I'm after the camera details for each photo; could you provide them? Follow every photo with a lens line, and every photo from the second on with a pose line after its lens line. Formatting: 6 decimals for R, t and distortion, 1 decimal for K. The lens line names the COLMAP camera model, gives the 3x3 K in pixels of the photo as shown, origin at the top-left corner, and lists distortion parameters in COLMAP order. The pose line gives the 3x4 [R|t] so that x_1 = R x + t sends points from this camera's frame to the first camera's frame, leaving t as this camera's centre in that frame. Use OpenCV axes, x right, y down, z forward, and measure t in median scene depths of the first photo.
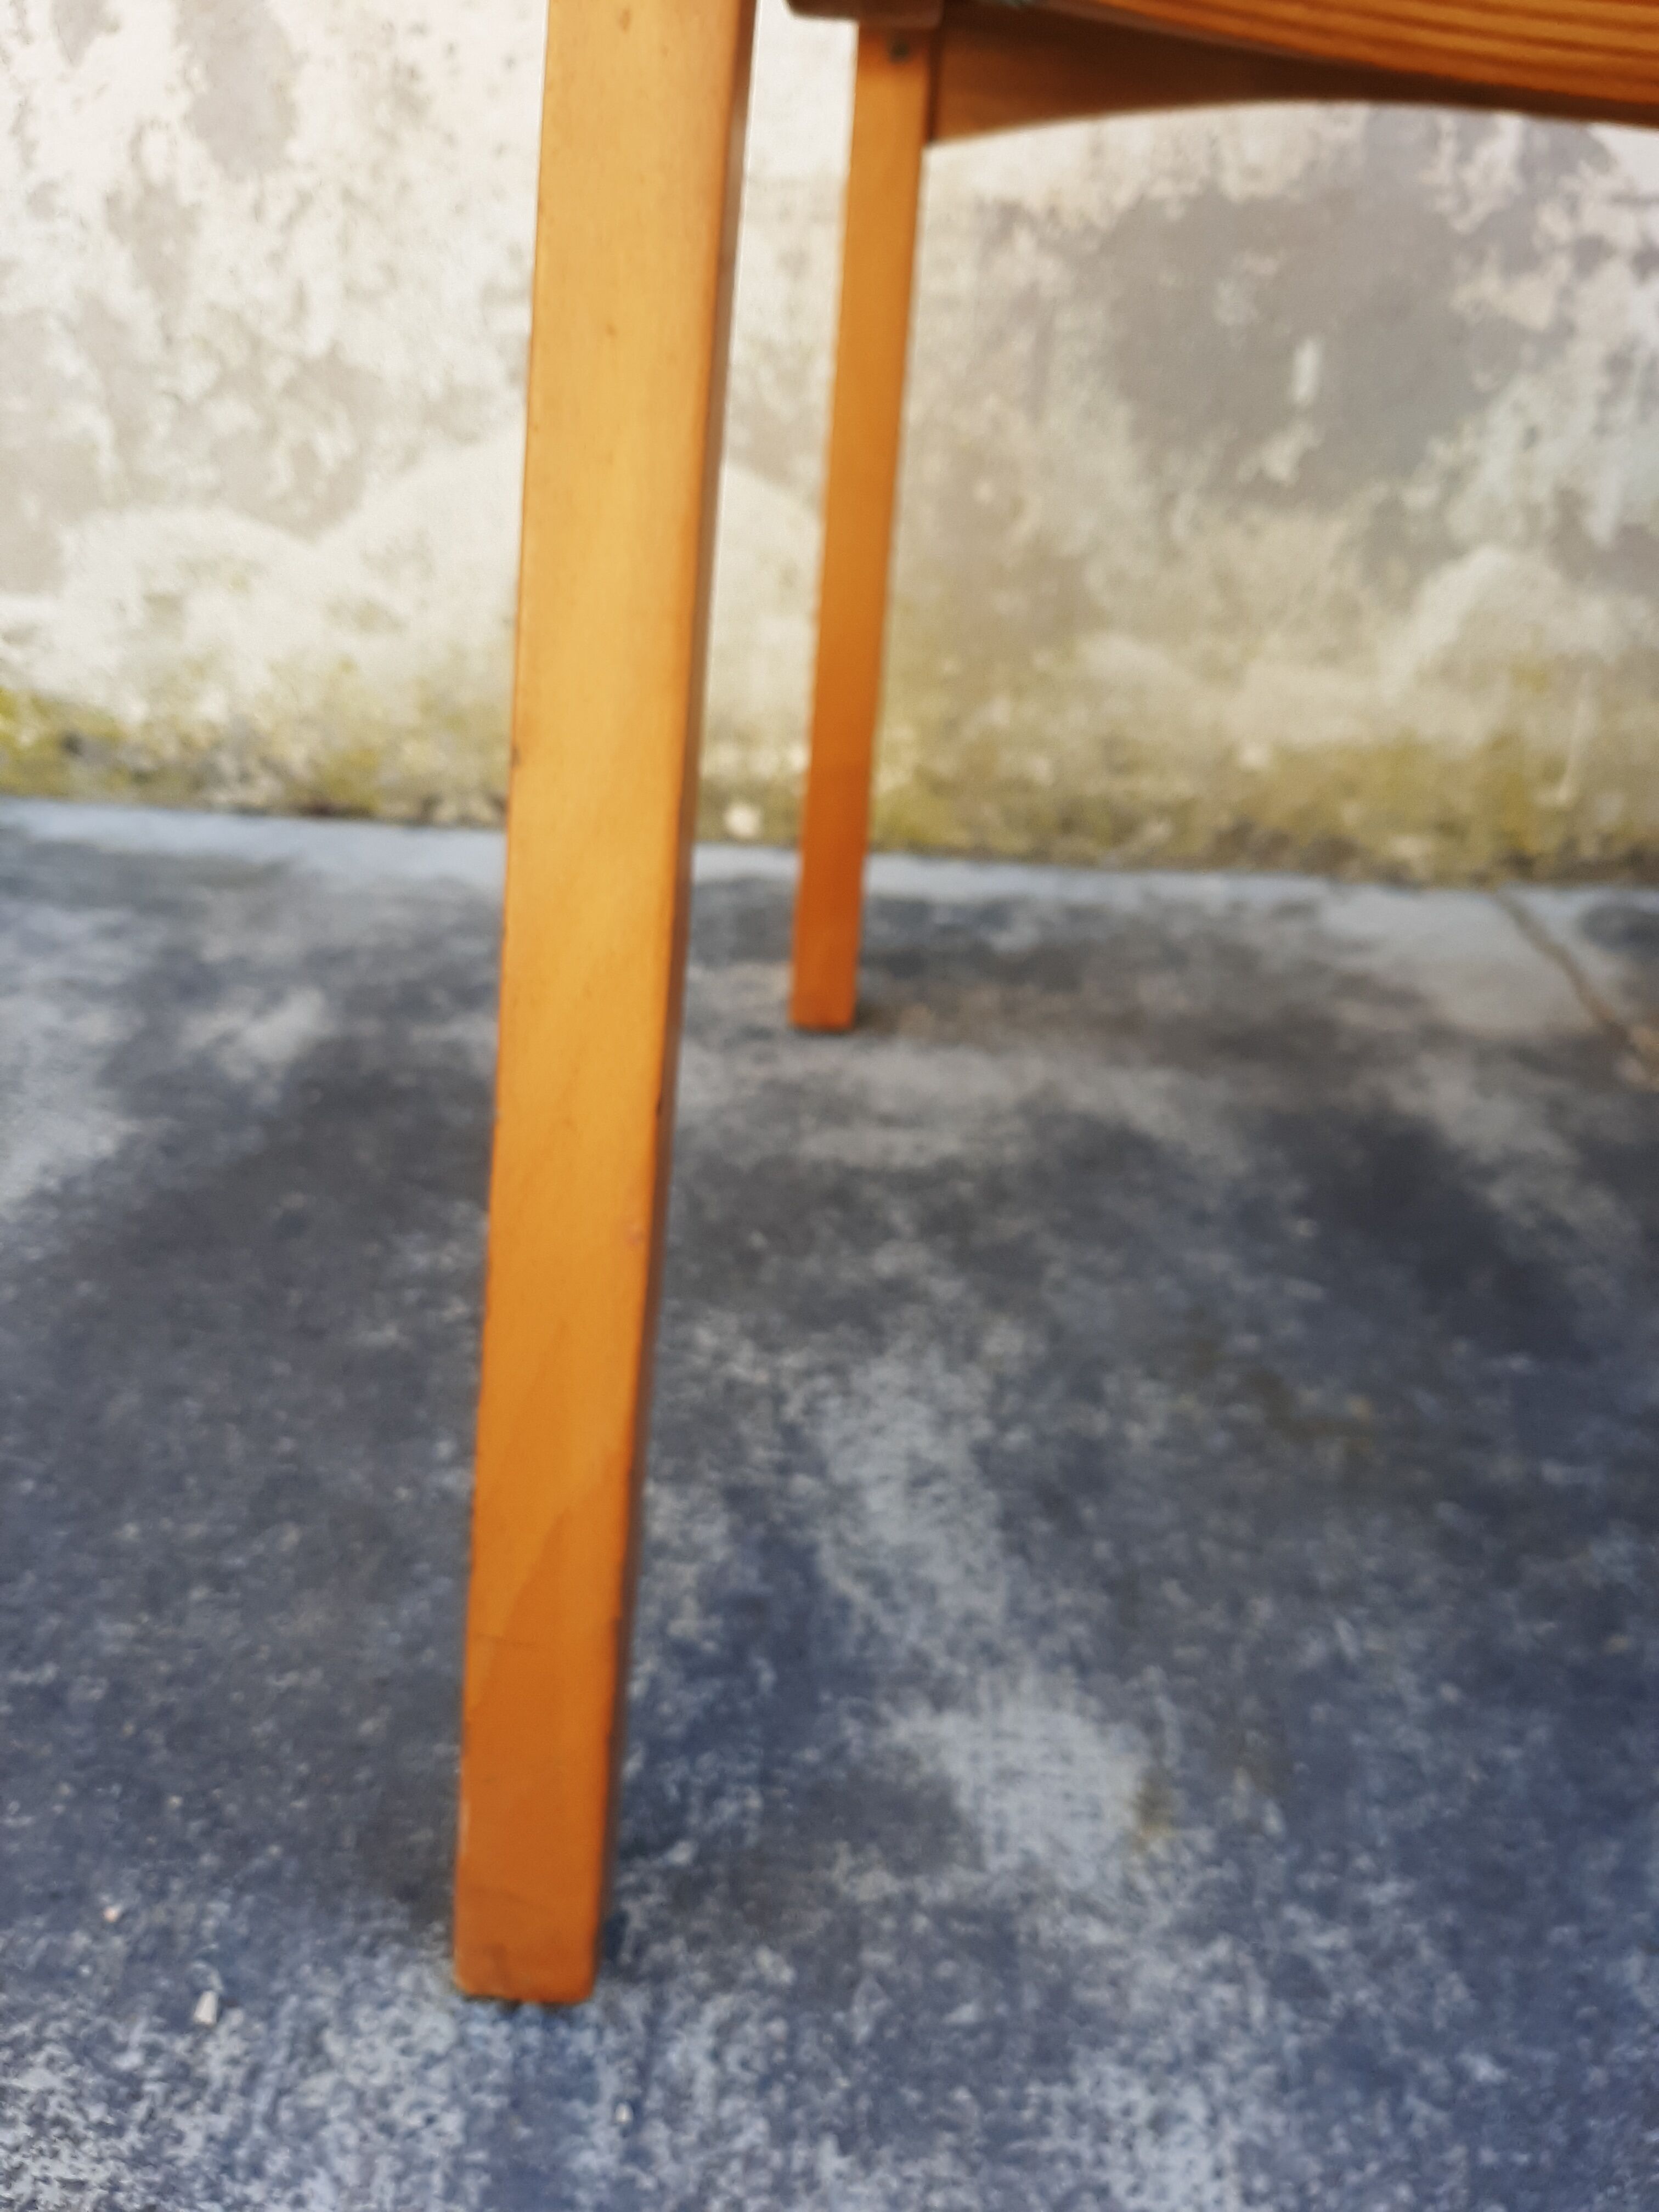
lens RADIAL K [[1742.9, 0, 848.0], [0, 1742.9, 1119.4], [0, 0, 1]] dist [0.037378, -0.100956]
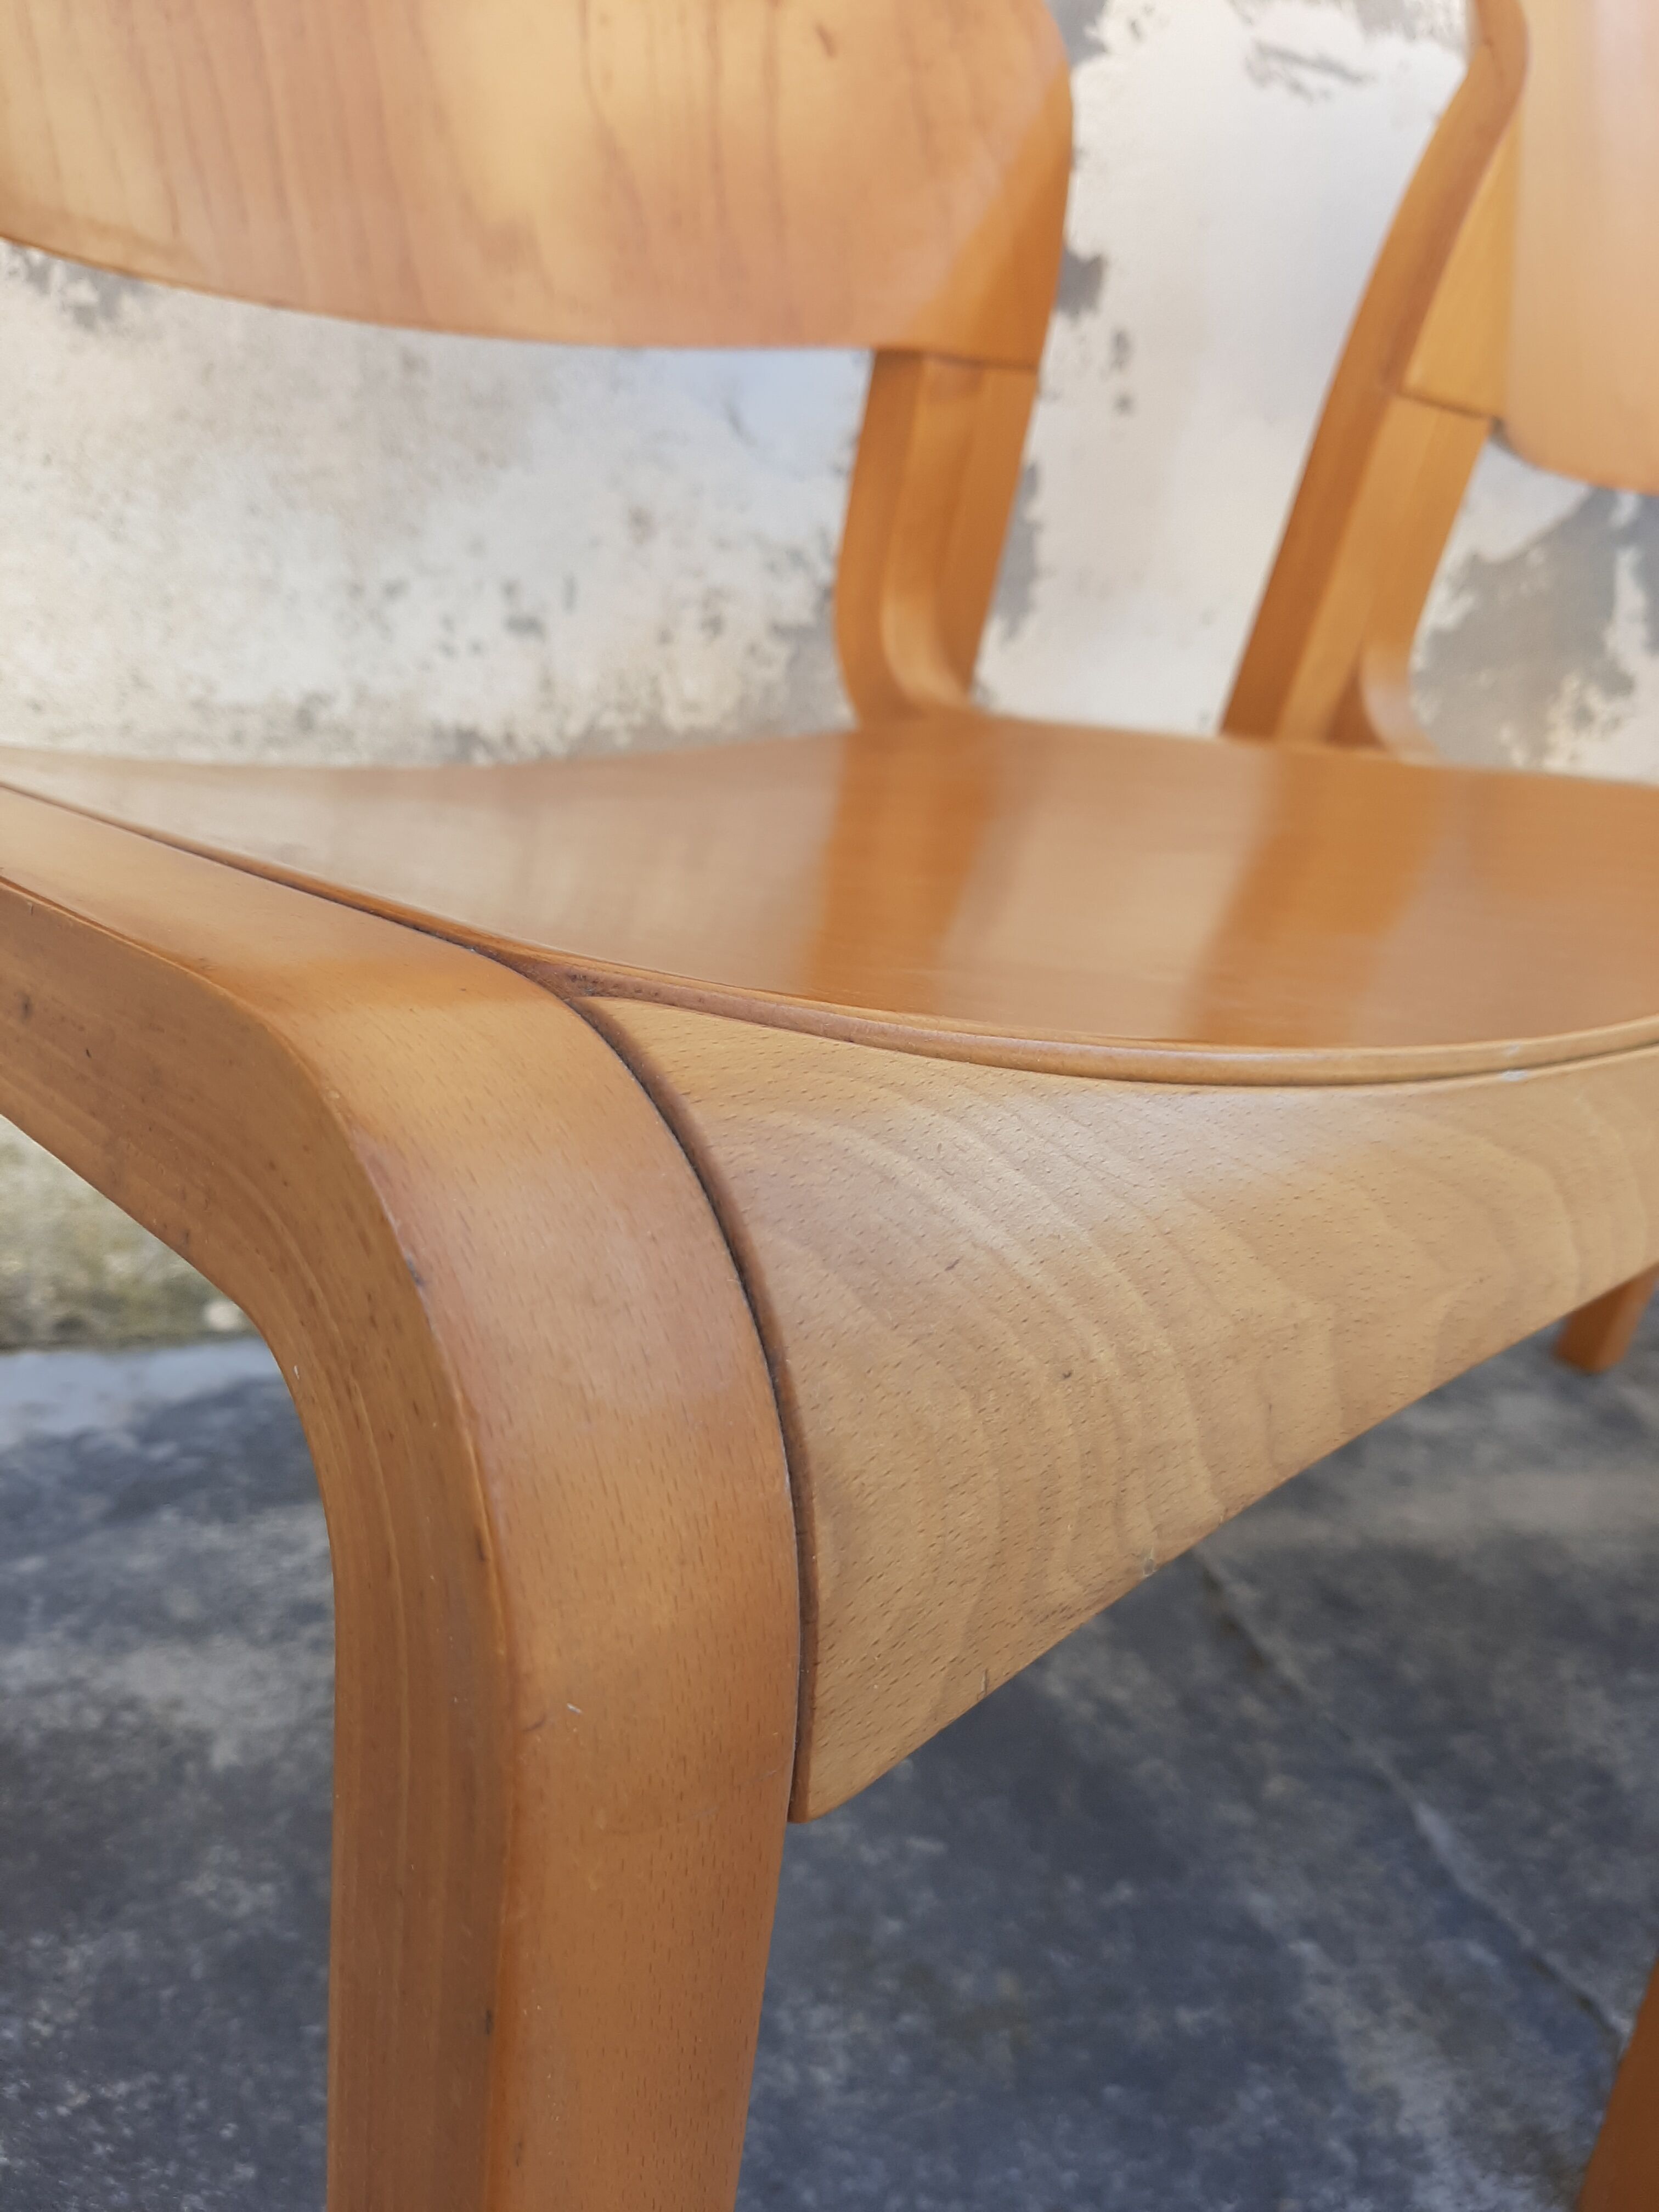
lens RADIAL K [[1742.9, 0, 818.5], [0, 1742.9, 1084.1], [0, 0, 1]] dist [0.037378, -0.100956]
pose [[0.931439, -0.072437, 0.356615, -0.147209], [0.117574, 0.987333, -0.106538, -0.264823], [-0.344381, 0.141163, 0.928157, -0.017537]]
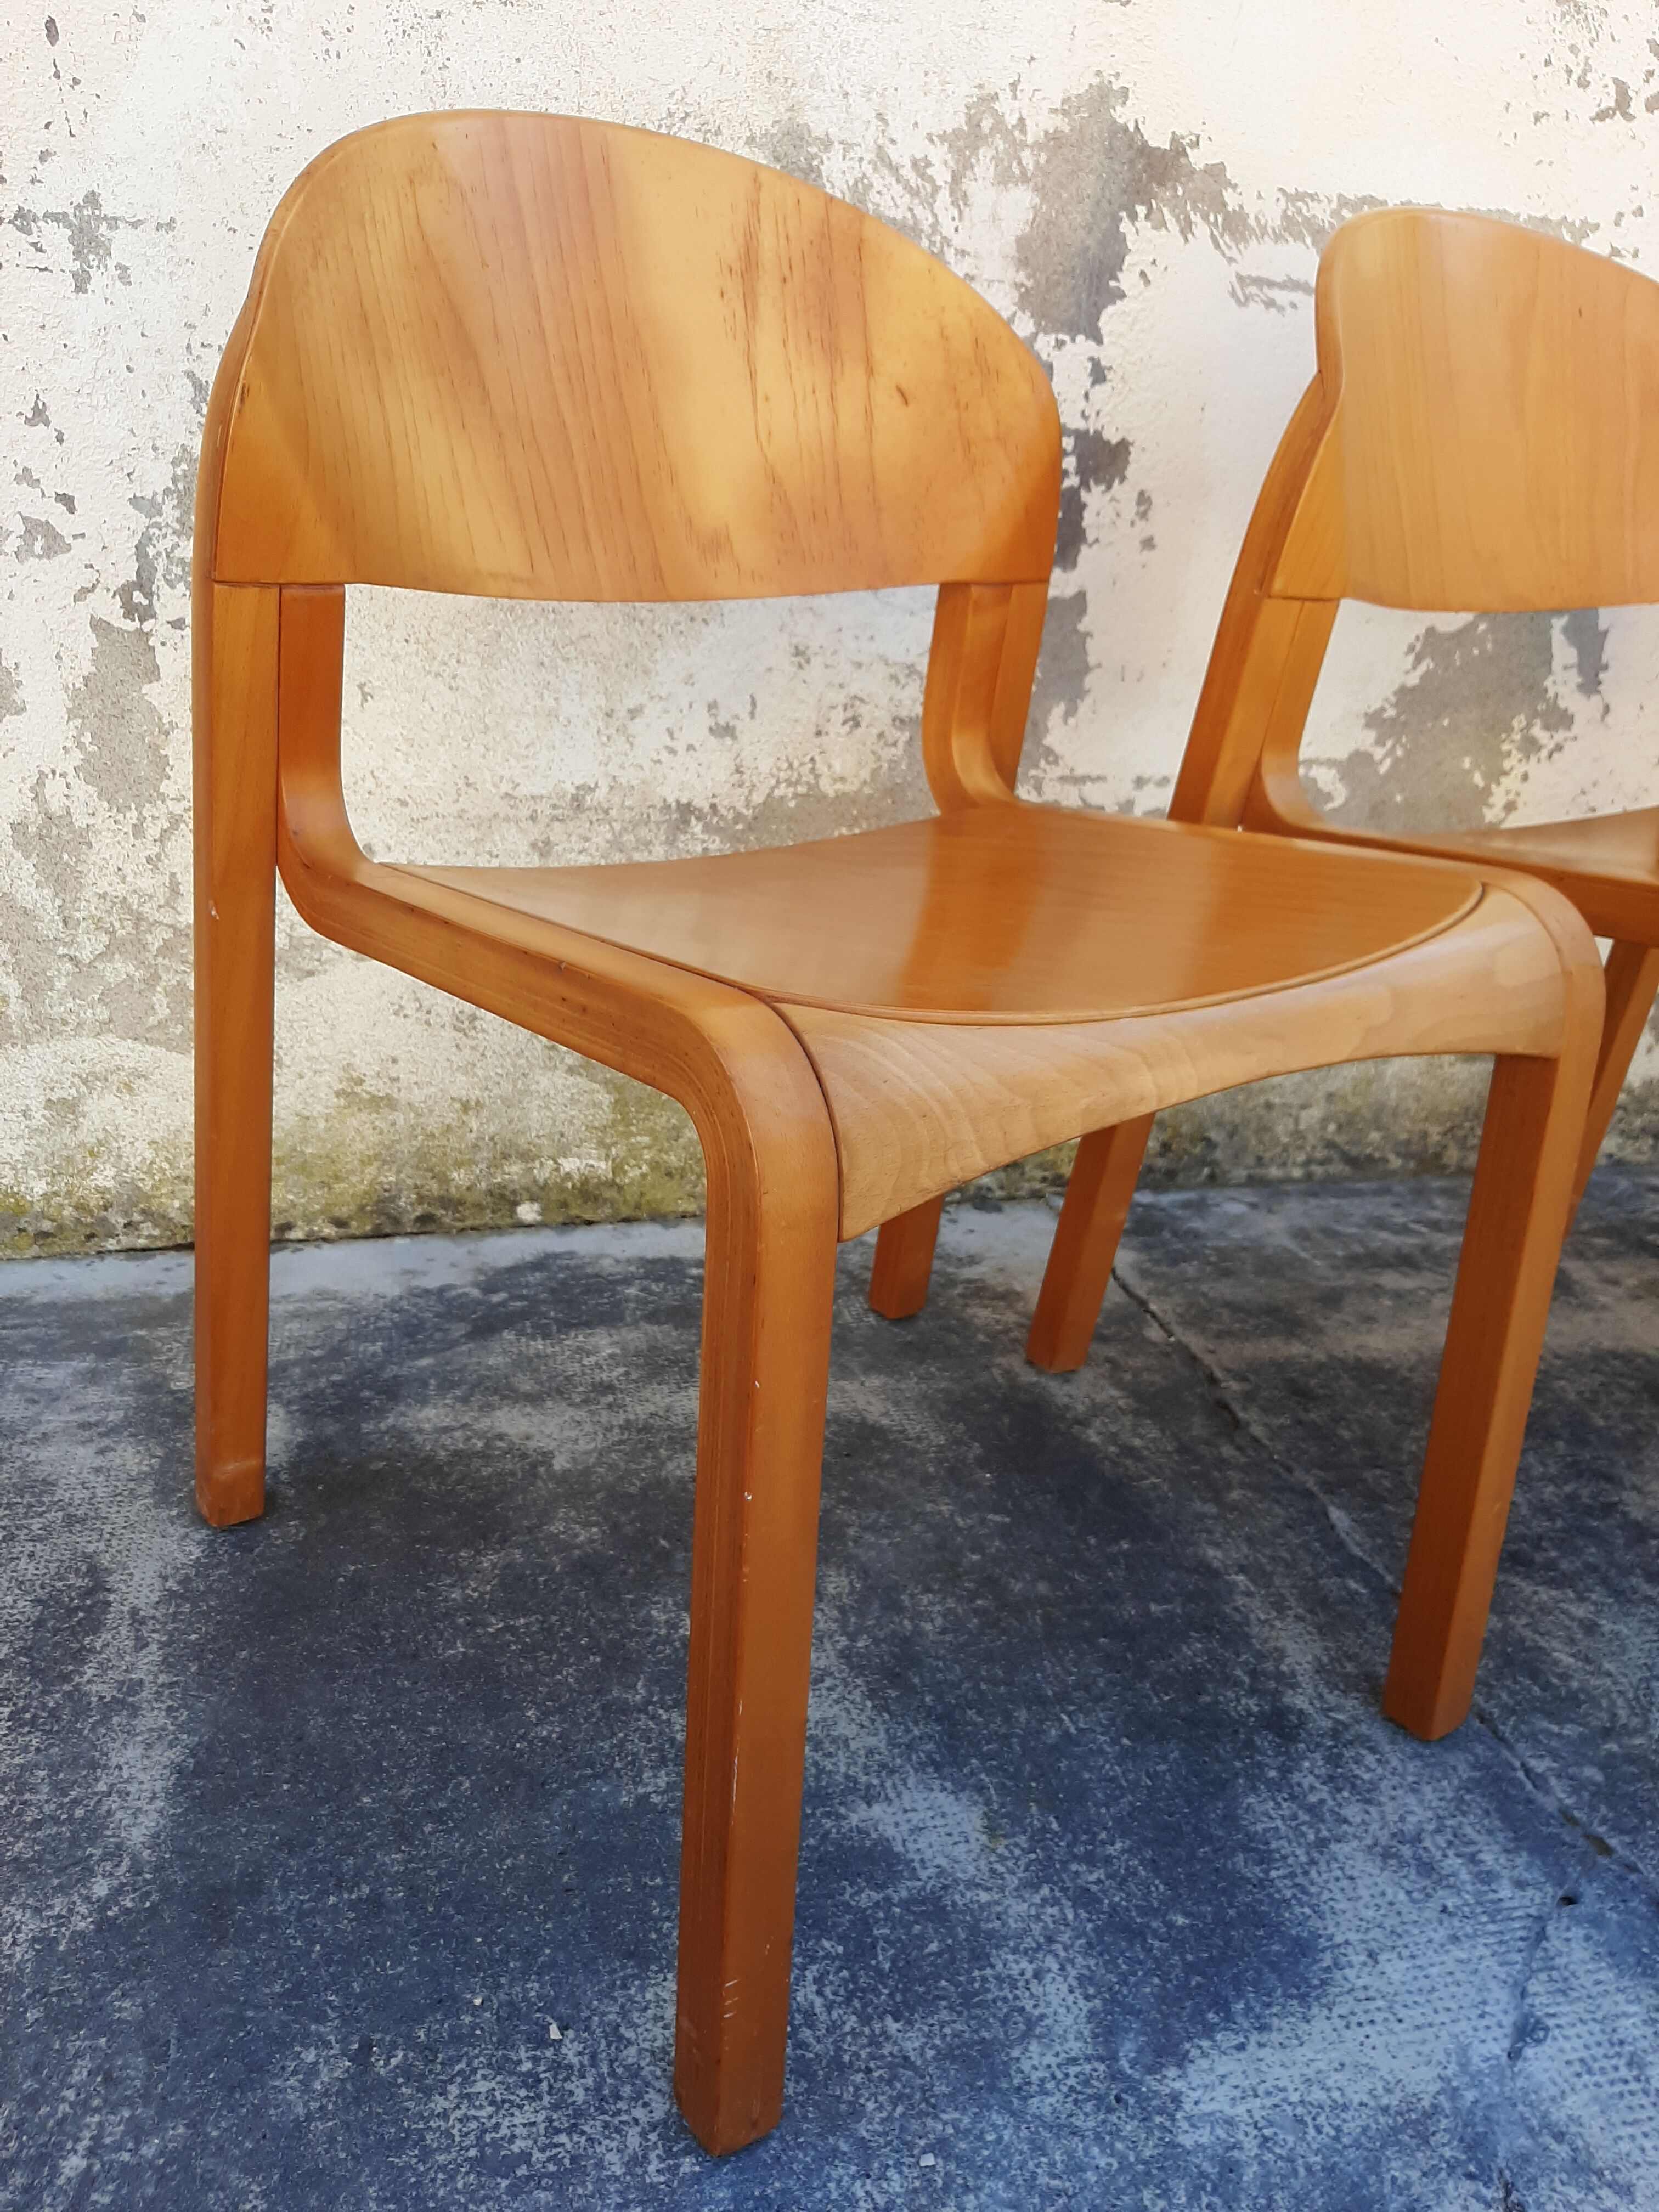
lens RADIAL K [[1742.9, 0, 823.0], [0, 1742.9, 1090.3], [0, 0, 1]] dist [0.037378, -0.100956]
pose [[0.961684, -0.100369, 0.255127, -0.295620], [0.130637, 0.985900, -0.104567, -0.161969], [-0.241035, 0.133890, 0.961237, -0.641999]]
